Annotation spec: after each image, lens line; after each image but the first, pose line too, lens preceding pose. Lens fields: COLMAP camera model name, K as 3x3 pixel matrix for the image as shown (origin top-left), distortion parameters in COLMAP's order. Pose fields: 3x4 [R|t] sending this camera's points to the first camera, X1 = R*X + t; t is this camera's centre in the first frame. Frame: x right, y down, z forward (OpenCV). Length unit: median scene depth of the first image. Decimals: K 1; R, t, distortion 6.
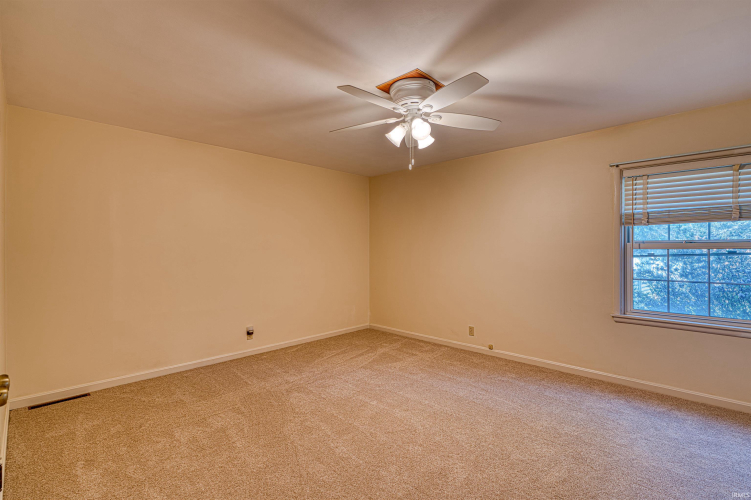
lens RADIAL K [[348.0, 0, 375.6], [0, 348.0, 248.6], [0, 0, 1]] dist [-0.005769, 0.001290]
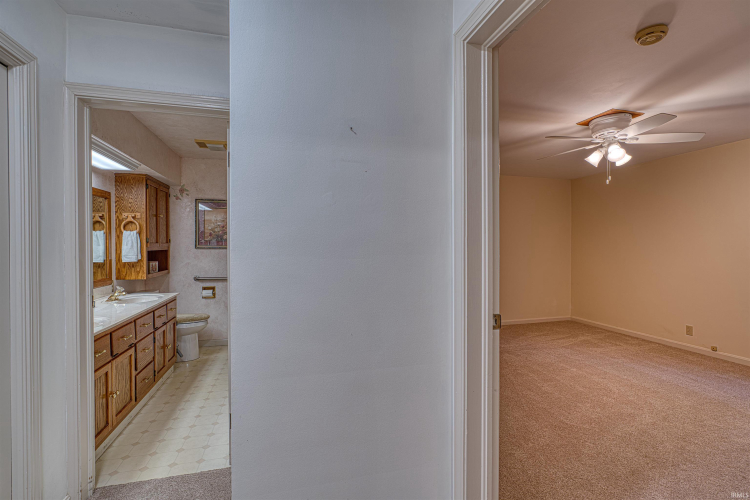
lens RADIAL K [[347.5, 0, 375.1], [0, 347.5, 248.6], [0, 0, 1]] dist [-0.005769, 0.001290]
pose [[0.860132, 0.005192, -0.510046, 0.014290], [-0.001258, 0.999967, 0.008059, -0.001727], [0.510071, -0.006290, 0.860109, -0.427219]]
